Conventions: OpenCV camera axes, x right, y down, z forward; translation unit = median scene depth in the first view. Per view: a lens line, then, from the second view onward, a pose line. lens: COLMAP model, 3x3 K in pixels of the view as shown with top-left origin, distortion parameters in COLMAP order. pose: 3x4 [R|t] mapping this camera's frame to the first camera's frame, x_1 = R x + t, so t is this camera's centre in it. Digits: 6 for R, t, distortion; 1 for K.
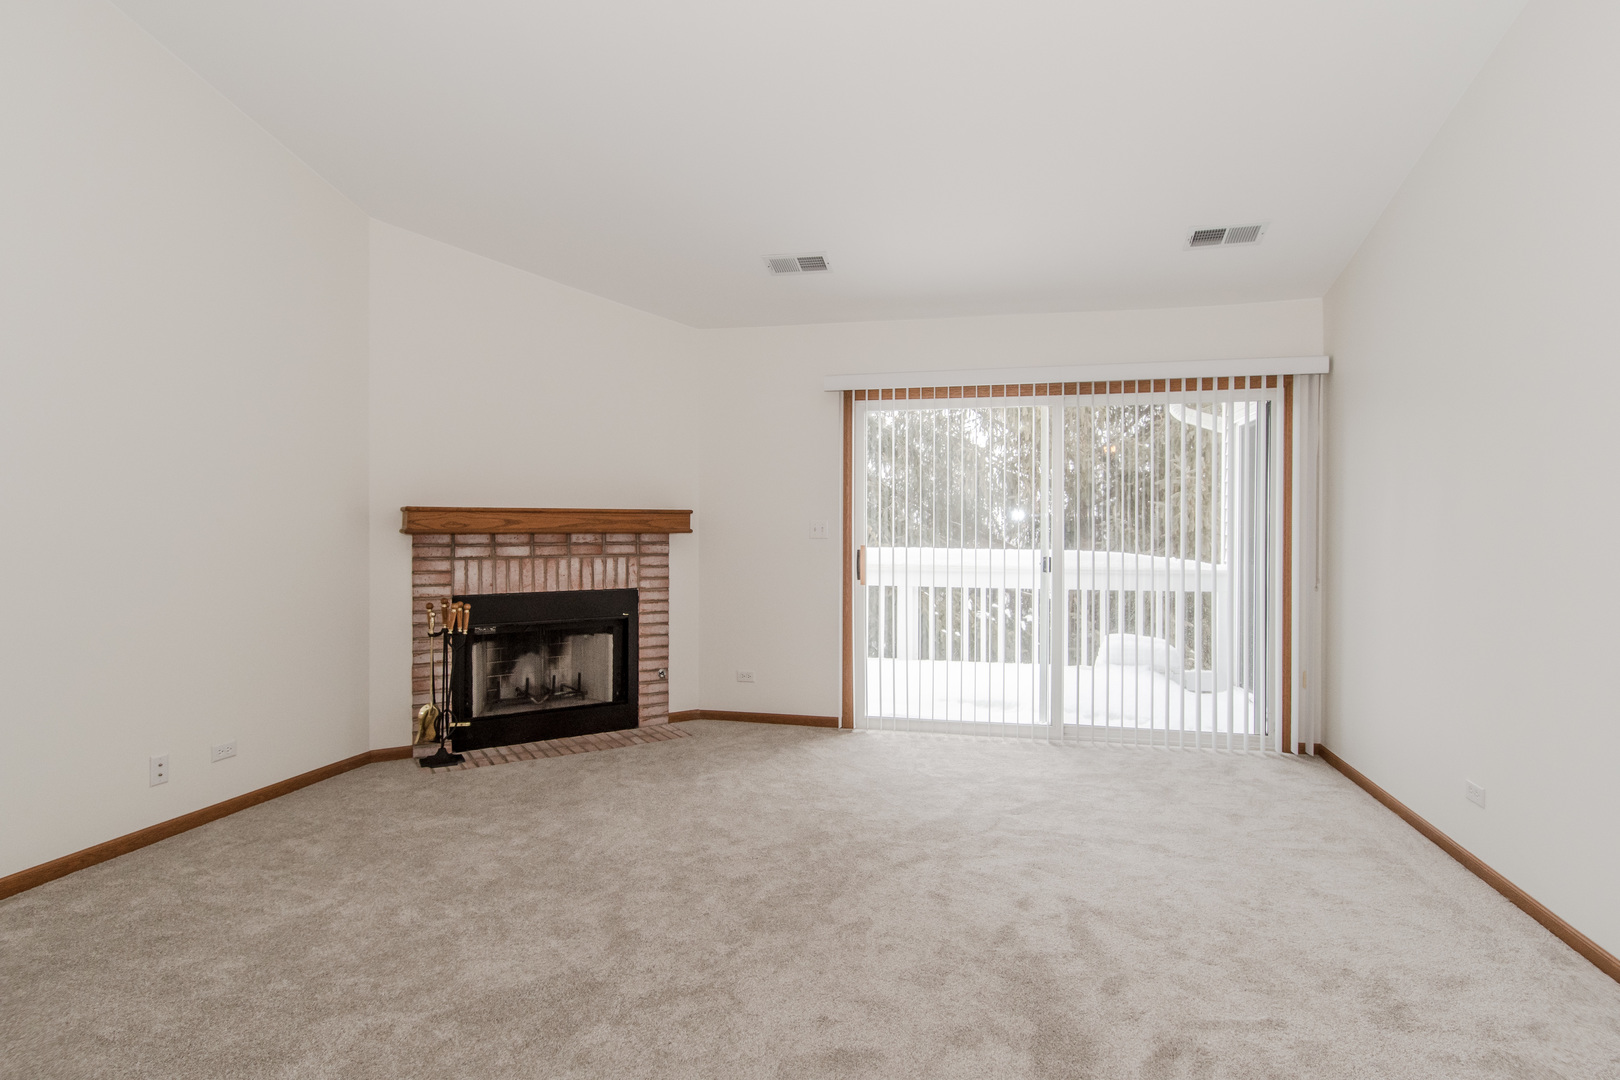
lens RADIAL K [[871.9, 0, 810.0], [0, 871.9, 540.0], [0, 0, 1]] dist [0.001832, -0.002324]
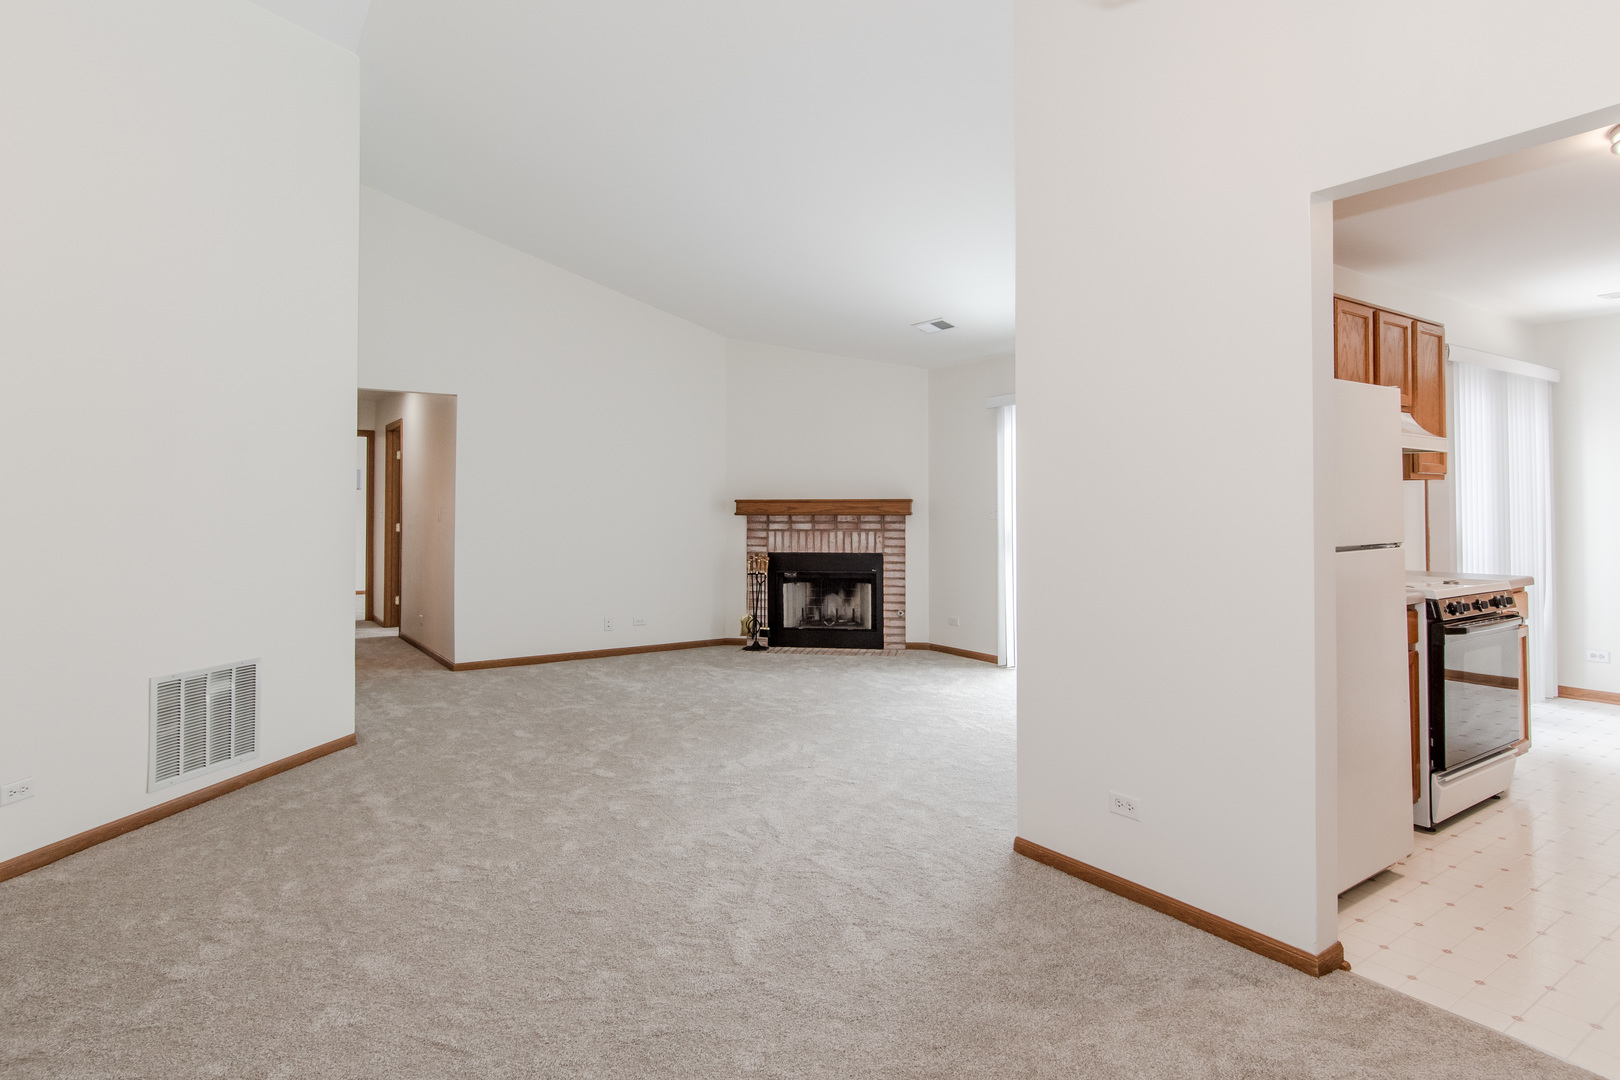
lens RADIAL K [[871.9, 0, 810.0], [0, 871.9, 540.0], [0, 0, 1]] dist [0.001832, -0.002324]
pose [[0.727354, 0.021887, -0.685914, 0.724219], [-0.009064, 0.999710, 0.022289, 0.002140], [0.686203, -0.009995, 0.727341, -0.142877]]
